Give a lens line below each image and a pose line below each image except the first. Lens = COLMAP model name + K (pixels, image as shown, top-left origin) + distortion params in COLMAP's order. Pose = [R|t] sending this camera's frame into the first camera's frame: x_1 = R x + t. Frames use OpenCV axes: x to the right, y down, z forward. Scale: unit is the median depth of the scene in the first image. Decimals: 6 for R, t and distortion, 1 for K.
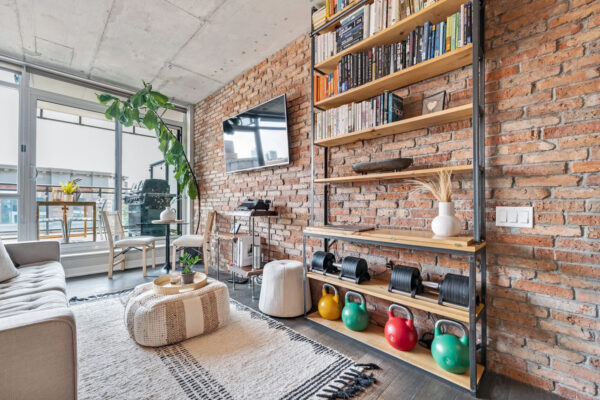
lens RADIAL K [[257.3, 0, 302.7], [0, 257.3, 204.2], [0, 0, 1]] dist [-0.008646, 0.000049]
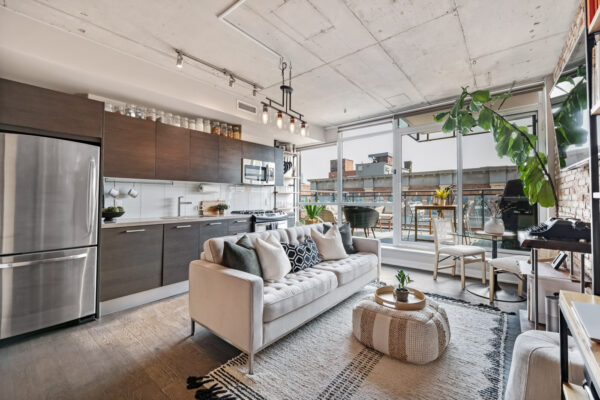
lens RADIAL K [[255.1, 0, 286.3], [0, 255.1, 192.0], [0, 0, 1]] dist [-0.008152, -0.000128]
pose [[0.044183, -0.032823, -0.998484, 0.423237], [0.011531, 0.999410, -0.032344, -0.081352], [0.998957, -0.010084, 0.044535, 0.385444]]
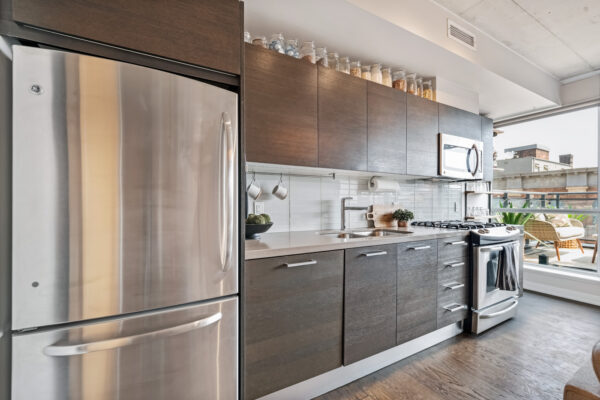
lens RADIAL K [[240.4, 0, 298.6], [0, 240.4, 206.5], [0, 0, 1]] dist [0.000377, -0.006573]
pose [[-0.300151, 0.009593, -0.953844, -0.246965], [0.004838, 0.999952, 0.008534, -0.087253], [0.953879, -0.002054, -0.300183, -0.094251]]
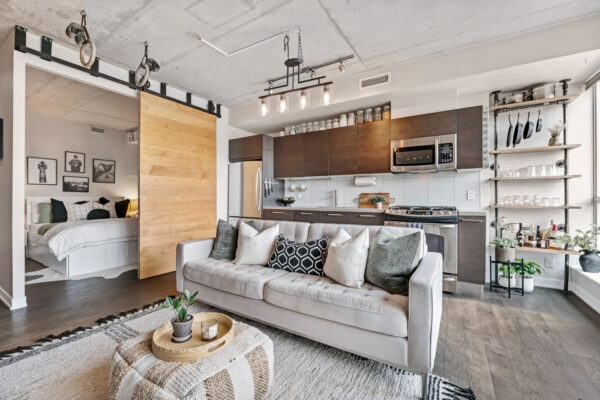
lens RADIAL K [[244.4, 0, 300.4], [0, 244.4, 195.0], [0, 0, 1]] dist [-0.002978, -0.000547]
pose [[-0.972989, -0.009001, -0.230676, -0.548635], [-0.004679, 0.999803, -0.019276, -0.041562], [0.230804, -0.017676, -0.972840, 1.405189]]
